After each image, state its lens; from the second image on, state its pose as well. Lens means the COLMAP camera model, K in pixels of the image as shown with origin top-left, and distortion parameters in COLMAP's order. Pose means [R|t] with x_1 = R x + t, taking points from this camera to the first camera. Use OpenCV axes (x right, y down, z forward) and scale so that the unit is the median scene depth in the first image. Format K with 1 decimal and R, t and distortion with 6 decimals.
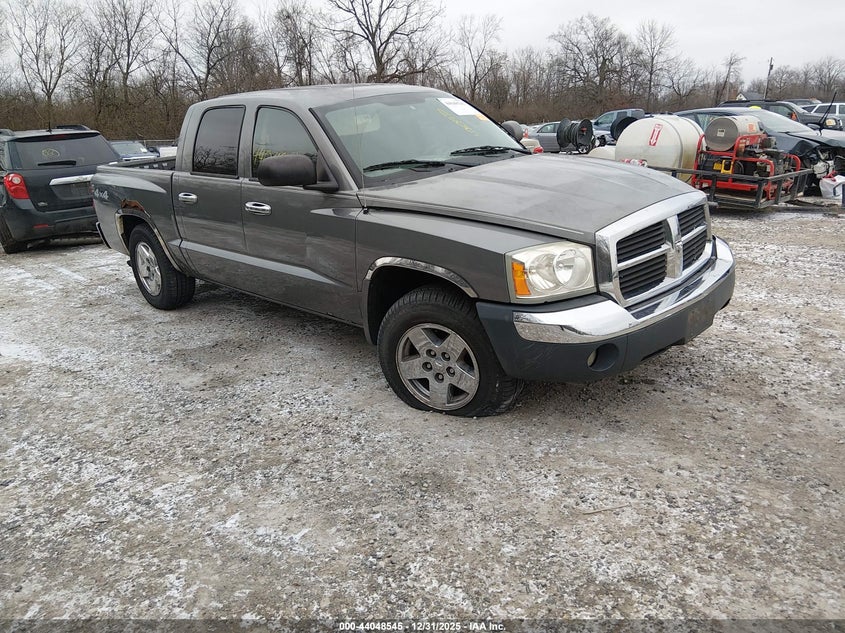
lens RADIAL K [[670.2, 0, 422.5], [0, 670.2, 316.5], [0, 0, 1]] dist [0.060977, -0.109193]
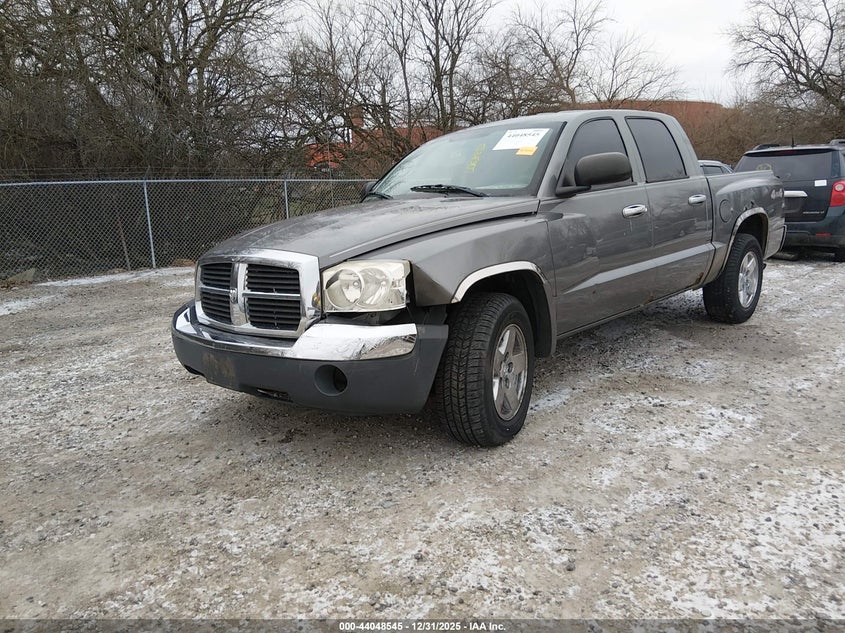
lens RADIAL K [[670.2, 0, 422.5], [0, 670.2, 316.5], [0, 0, 1]] dist [0.060977, -0.109193]
pose [[-0.036960, 0.252875, -0.966793, 1.337512], [-0.246501, 0.935252, 0.254049, -0.394686], [0.968437, 0.247705, 0.027767, 1.250863]]
